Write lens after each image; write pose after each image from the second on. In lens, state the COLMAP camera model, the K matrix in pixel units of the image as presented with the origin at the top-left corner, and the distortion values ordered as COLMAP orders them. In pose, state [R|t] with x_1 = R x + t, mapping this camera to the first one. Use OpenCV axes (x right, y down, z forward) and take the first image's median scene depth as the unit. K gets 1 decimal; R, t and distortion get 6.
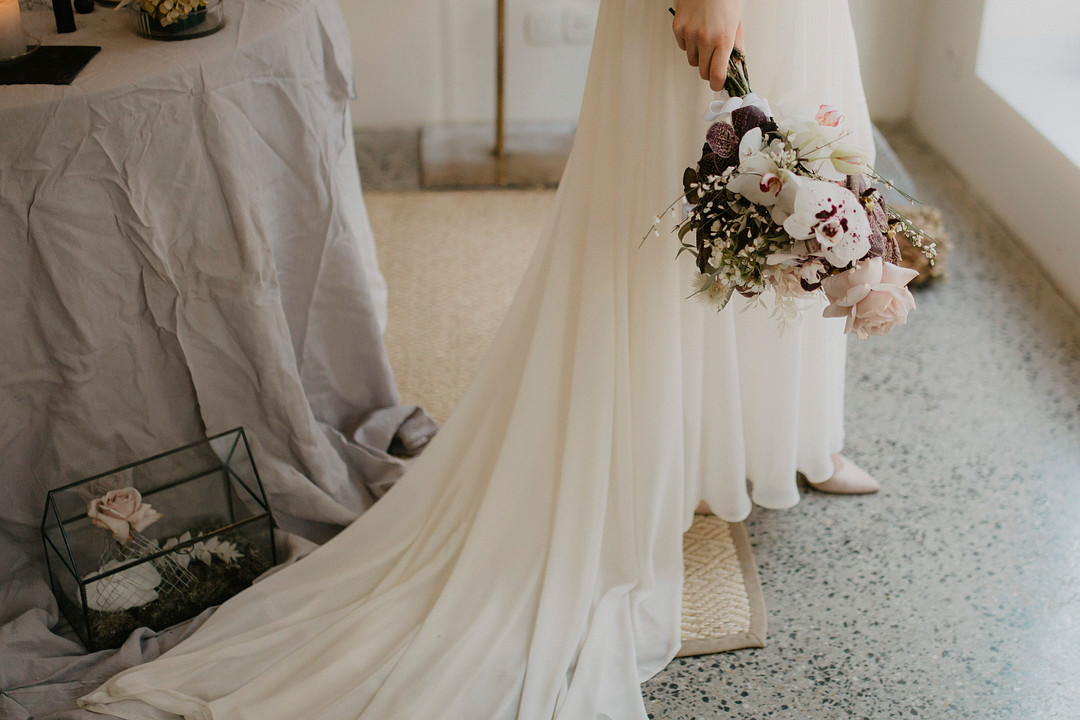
lens RADIAL K [[1339.4, 0, 622.2], [0, 1339.4, 307.6], [0, 0, 1]] dist [0.001614, 0.000000]
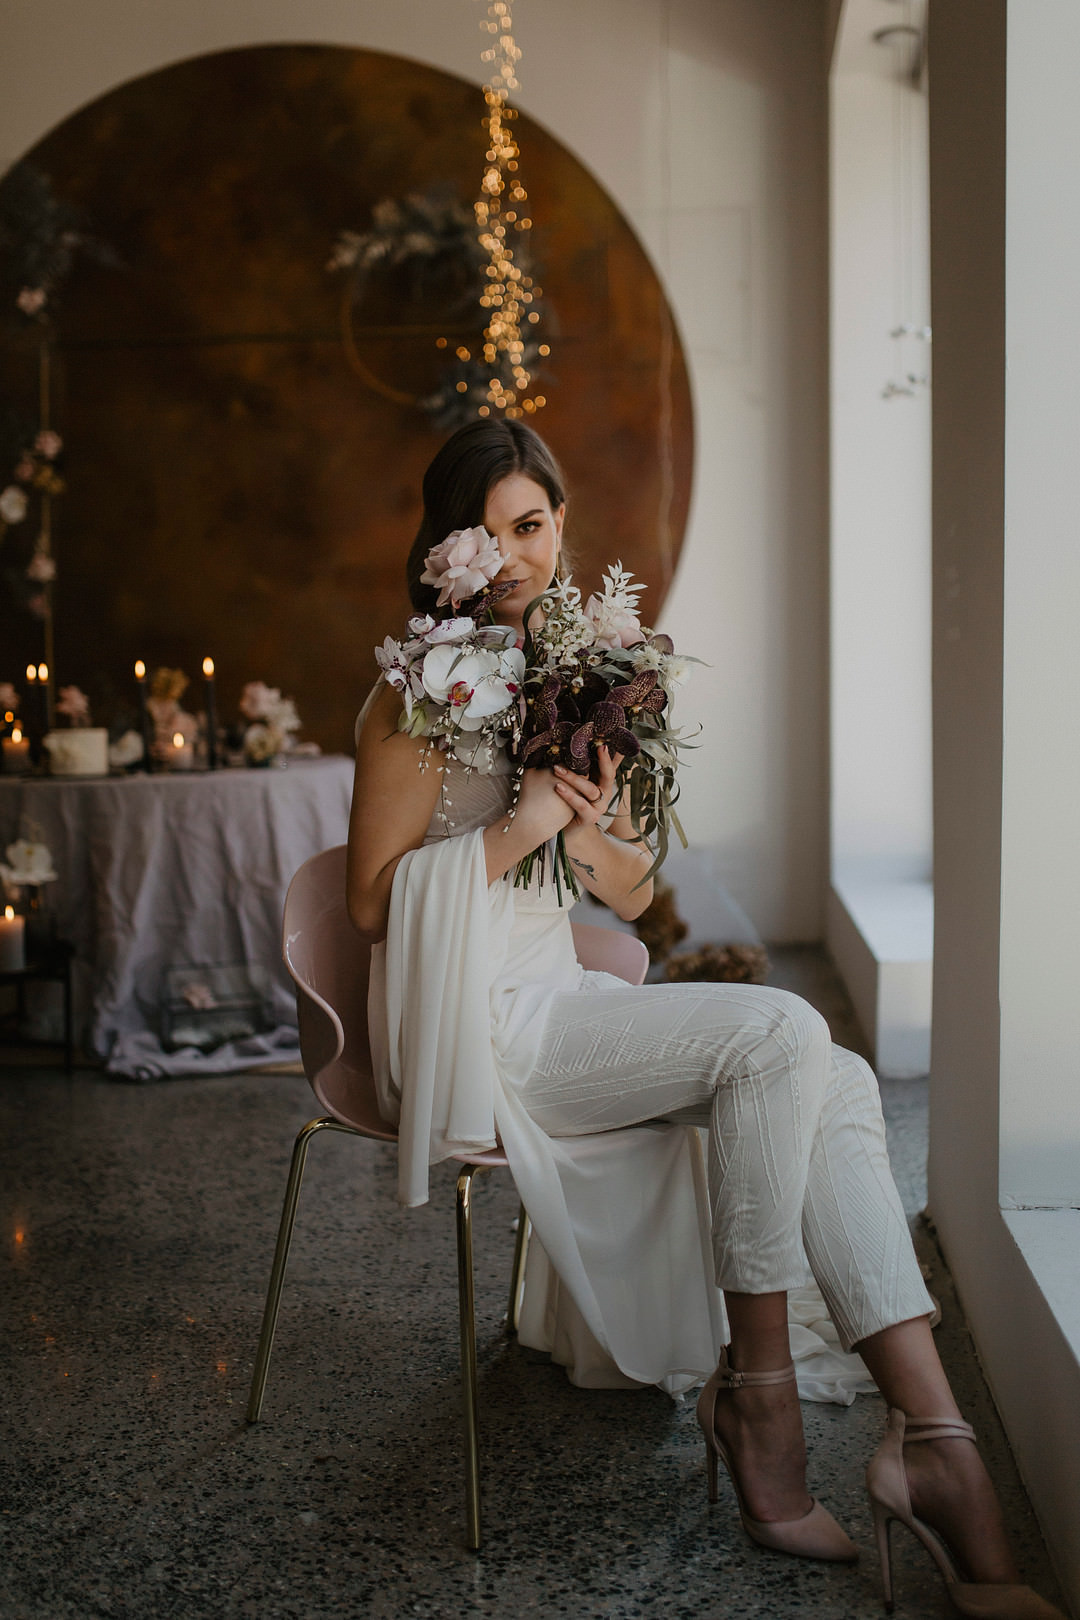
lens RADIAL K [[1511.9, 0, 531.2], [0, 1511.9, 773.4], [0, 0, 1]] dist [-0.043213, 0.000000]
pose [[0.969916, -0.026787, -0.241963, 0.617179], [-0.078174, 0.907016, -0.413776, 0.715053], [0.230548, 0.420243, 0.877635, -0.917520]]
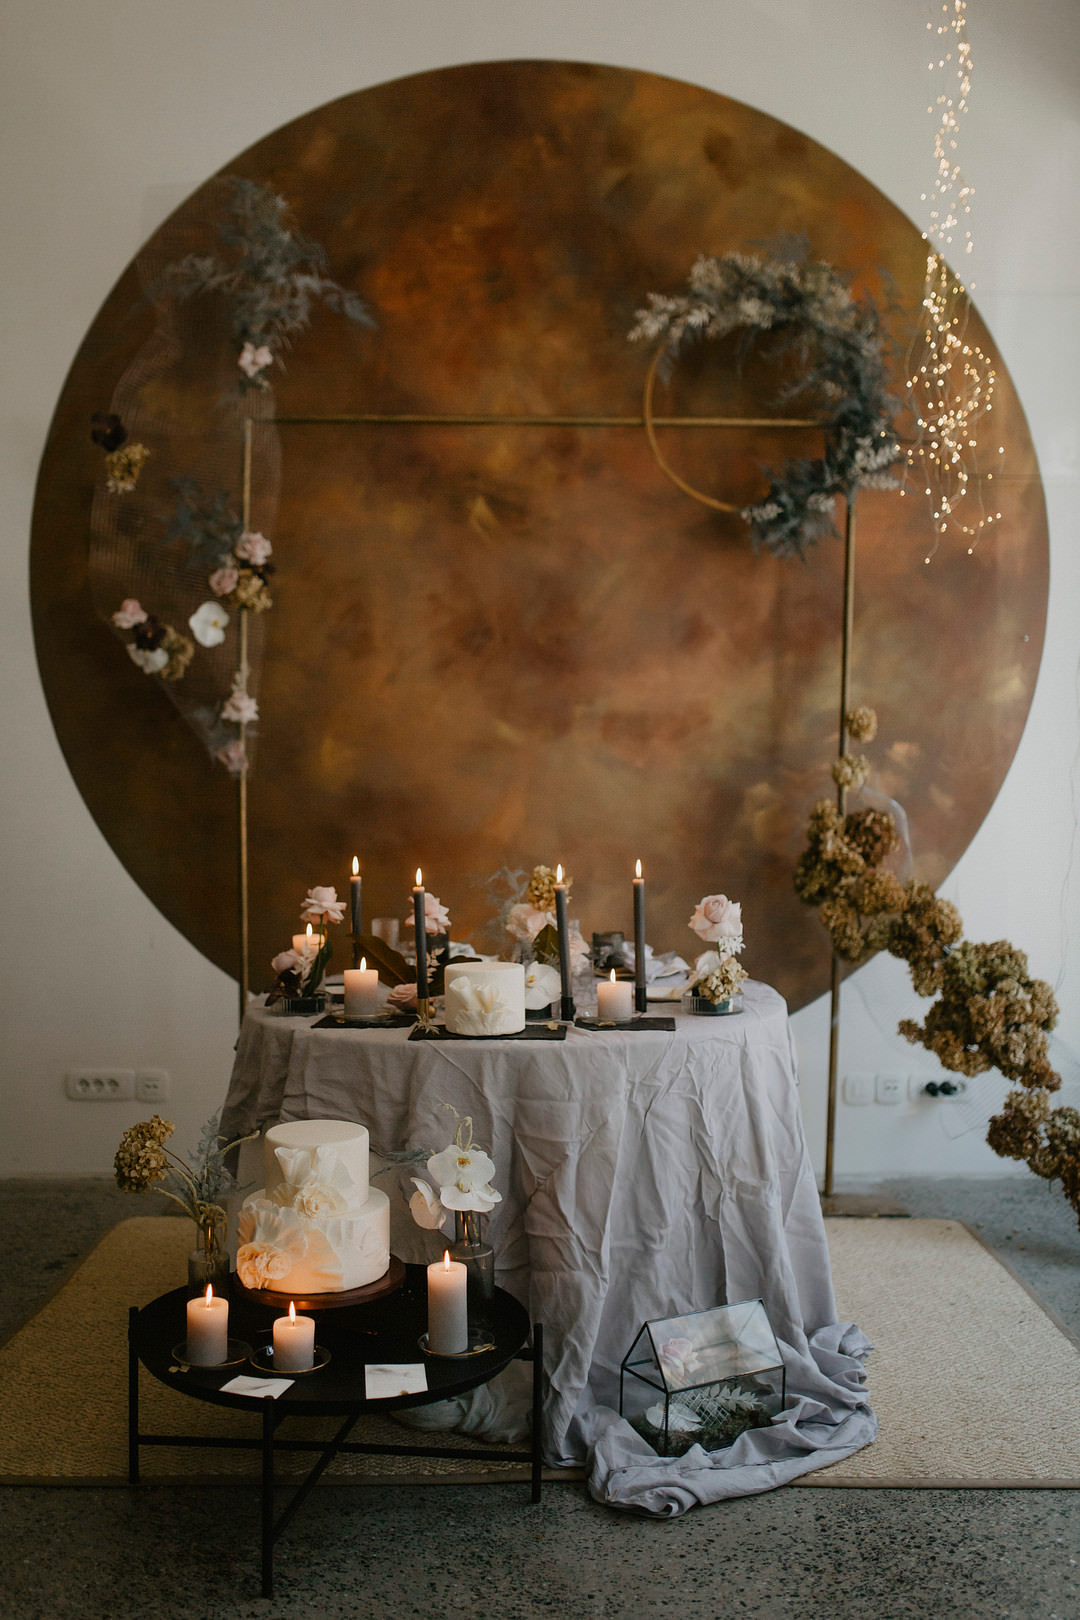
lens RADIAL K [[1511.9, 0, 549.1], [0, 1511.9, 804.3], [0, 0, 1]] dist [-0.043213, 0.000000]
pose [[0.991410, -0.030584, -0.127165, -0.293105], [-0.032222, 0.885195, -0.464103, 0.360885], [0.126760, 0.464214, 0.876606, -0.570507]]
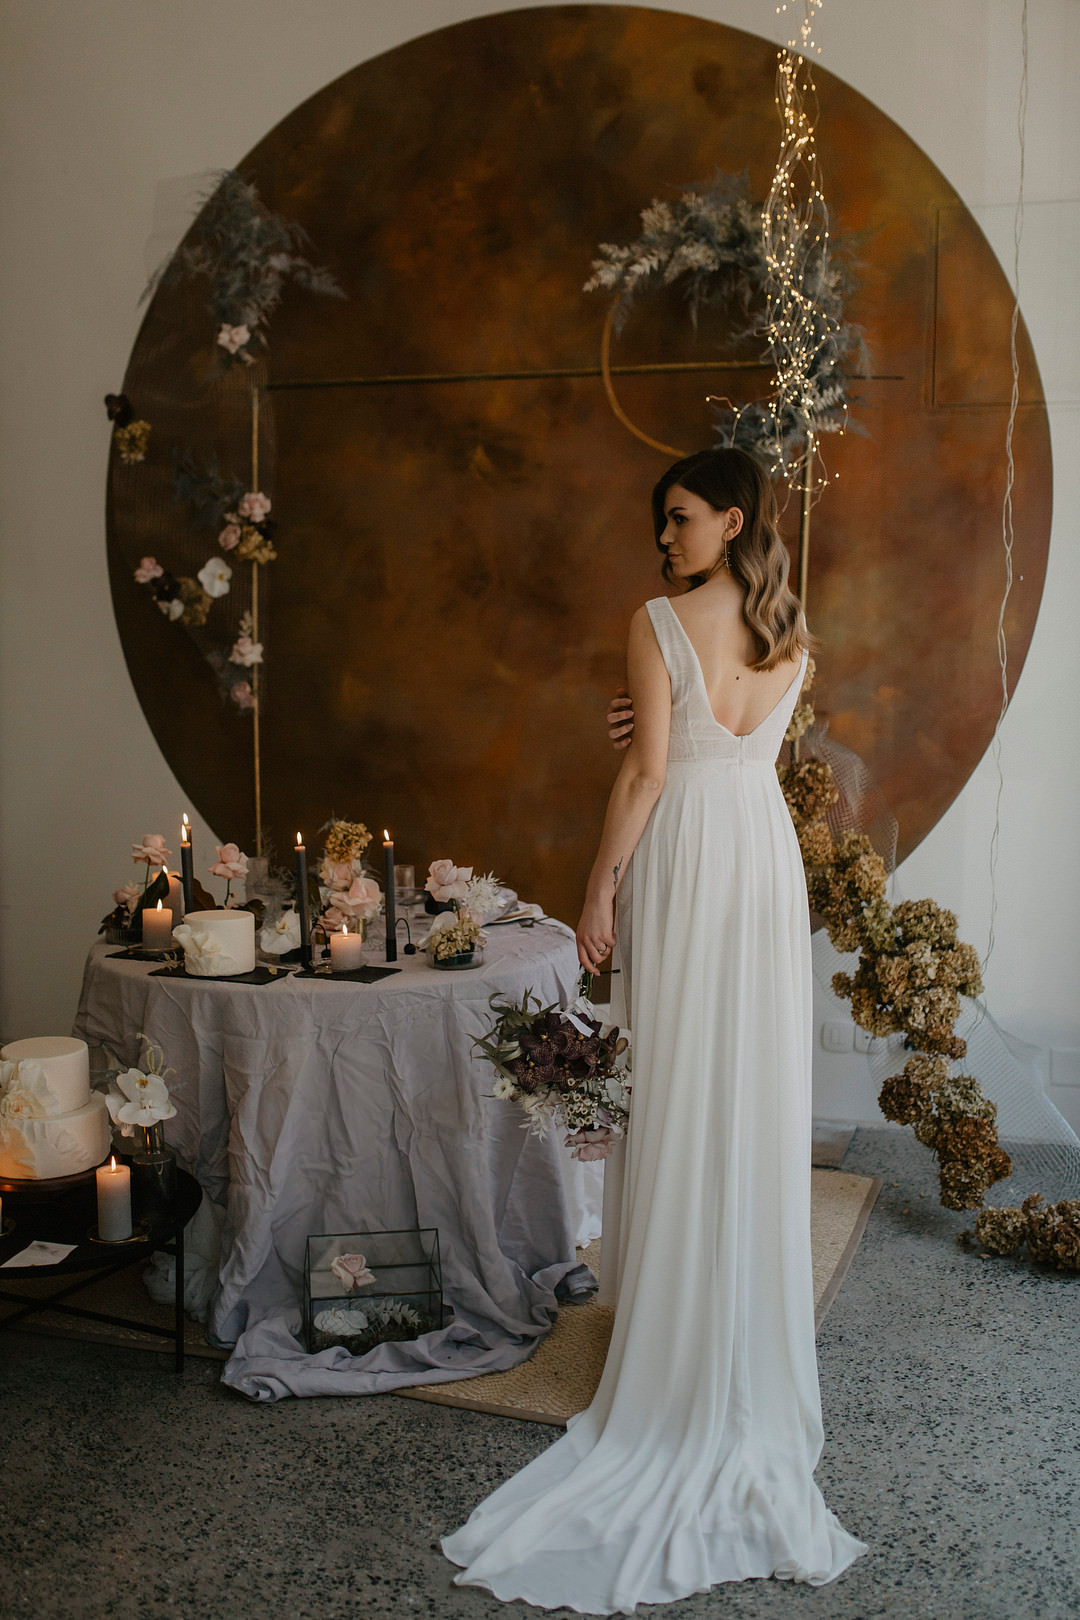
lens RADIAL K [[1511.9, 0, 543.7], [0, 1511.9, 810.4], [0, 0, 1]] dist [-0.043213, 0.000000]
pose [[0.899543, 0.022424, -0.436256, 0.539902], [-0.190575, 0.918777, -0.345731, 0.220400], [0.393069, 0.394140, 0.830753, -0.514576]]
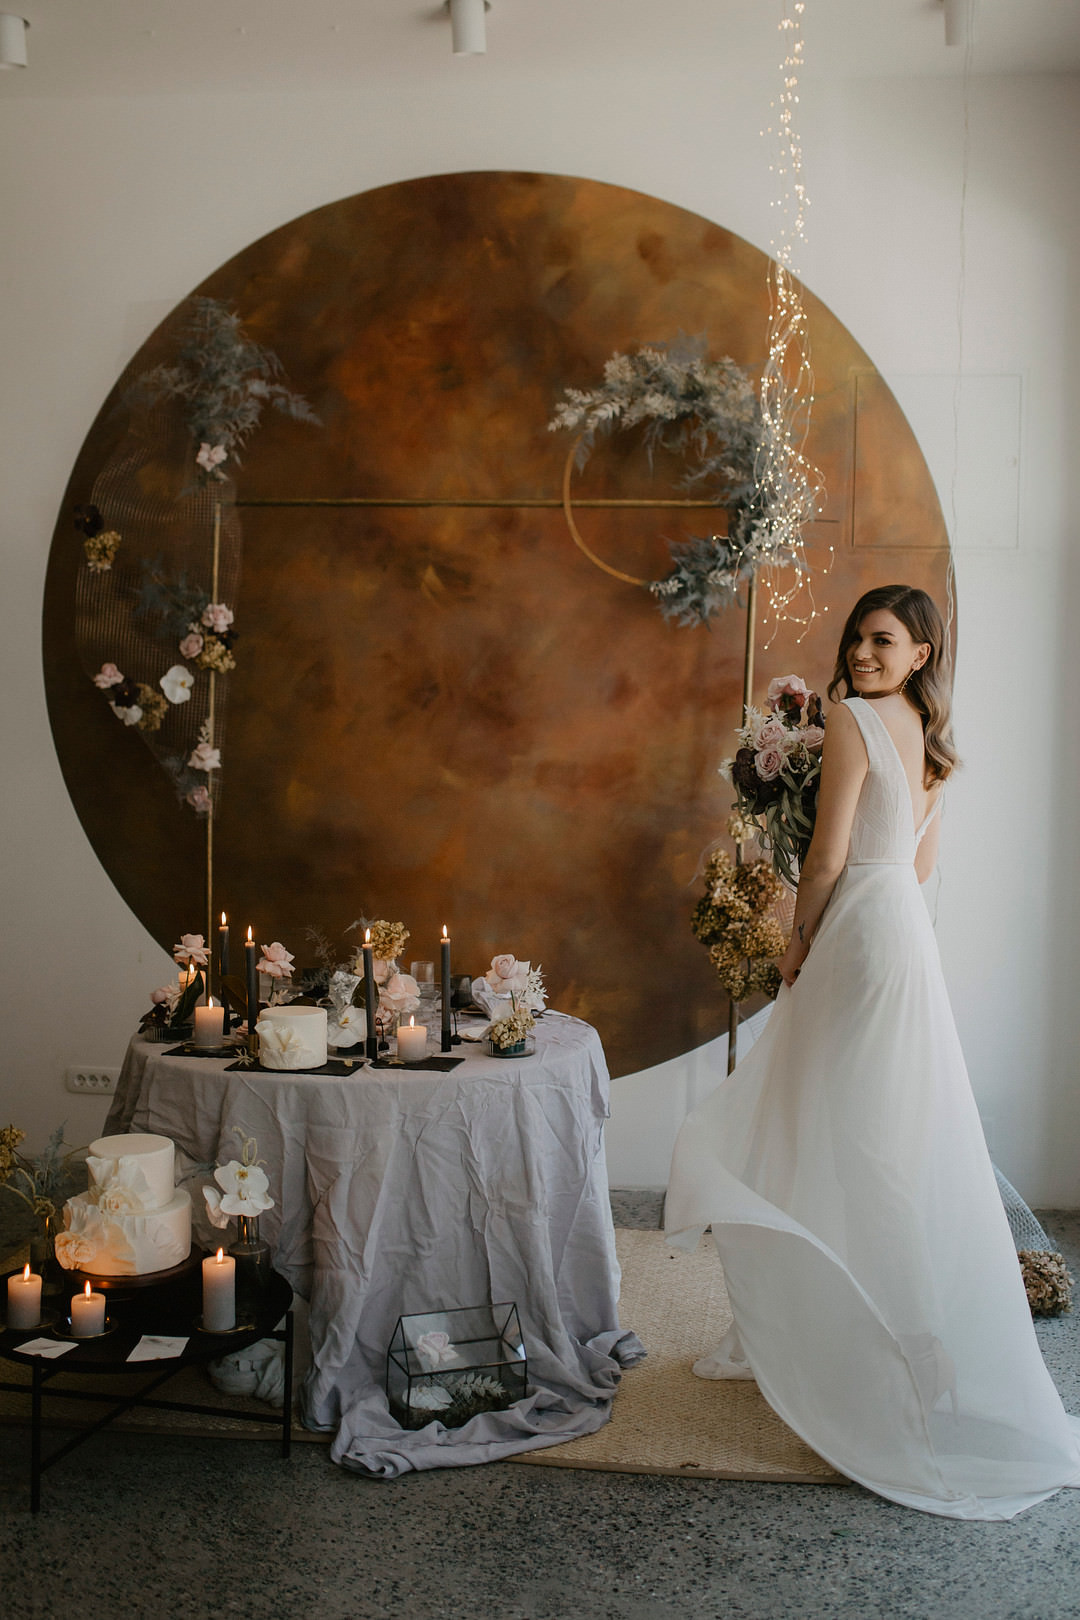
lens RADIAL K [[1511.9, 0, 554.4], [0, 1511.9, 800.4], [0, 0, 1]] dist [-0.043213, 0.000000]
pose [[0.967119, -0.006806, -0.254231, 0.211908], [-0.110278, 0.889554, -0.443319, 0.346122], [0.229170, 0.456779, 0.859555, -0.771943]]
